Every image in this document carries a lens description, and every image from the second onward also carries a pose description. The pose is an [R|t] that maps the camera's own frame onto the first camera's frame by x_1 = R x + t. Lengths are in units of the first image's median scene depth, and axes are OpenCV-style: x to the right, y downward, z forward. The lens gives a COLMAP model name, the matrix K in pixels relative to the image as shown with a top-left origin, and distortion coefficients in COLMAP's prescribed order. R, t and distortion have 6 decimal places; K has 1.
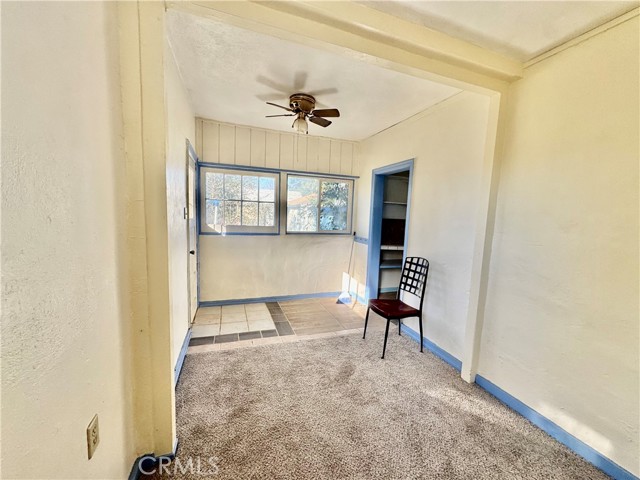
lens RADIAL K [[255.2, 0, 320.7], [0, 255.2, 240.1], [0, 0, 1]] dist [-0.001062, 0.000005]
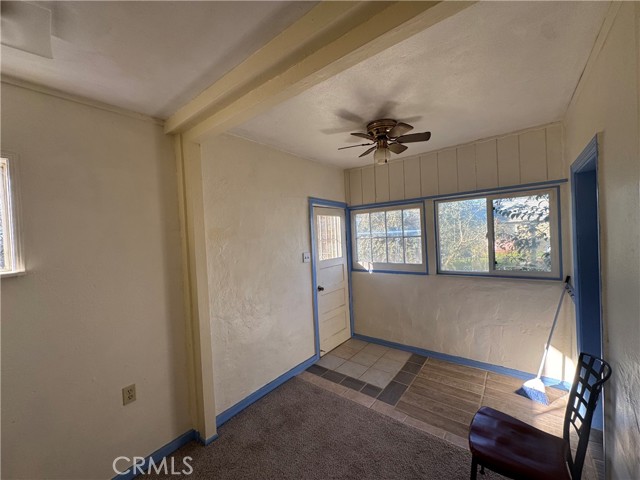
lens RADIAL K [[255.2, 0, 320.7], [0, 255.2, 240.1], [0, 0, 1]] dist [-0.001062, 0.000005]
pose [[0.529538, -0.049342, -0.846850, 0.480970], [-0.021285, 0.997220, -0.071413, -0.088308], [0.848019, 0.055841, 0.527015, 0.353899]]
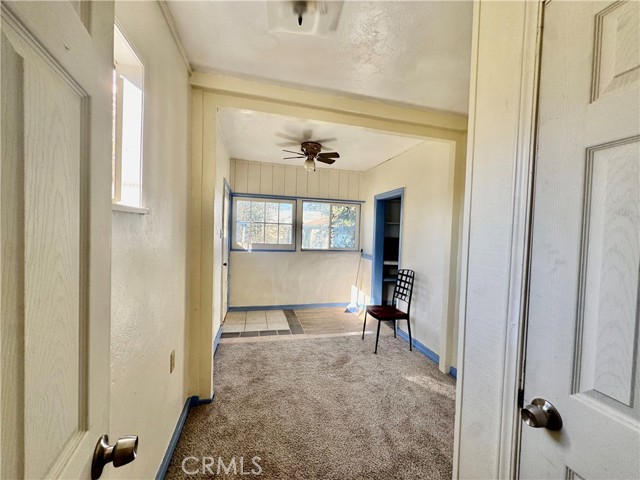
lens RADIAL K [[255.2, 0, 320.7], [0, 255.2, 240.1], [0, 0, 1]] dist [-0.001062, 0.000005]
pose [[0.995384, -0.003520, -0.095912, 0.089233], [-0.003771, 0.997121, -0.075732, 0.021274], [0.095902, 0.075744, 0.992505, -0.216099]]
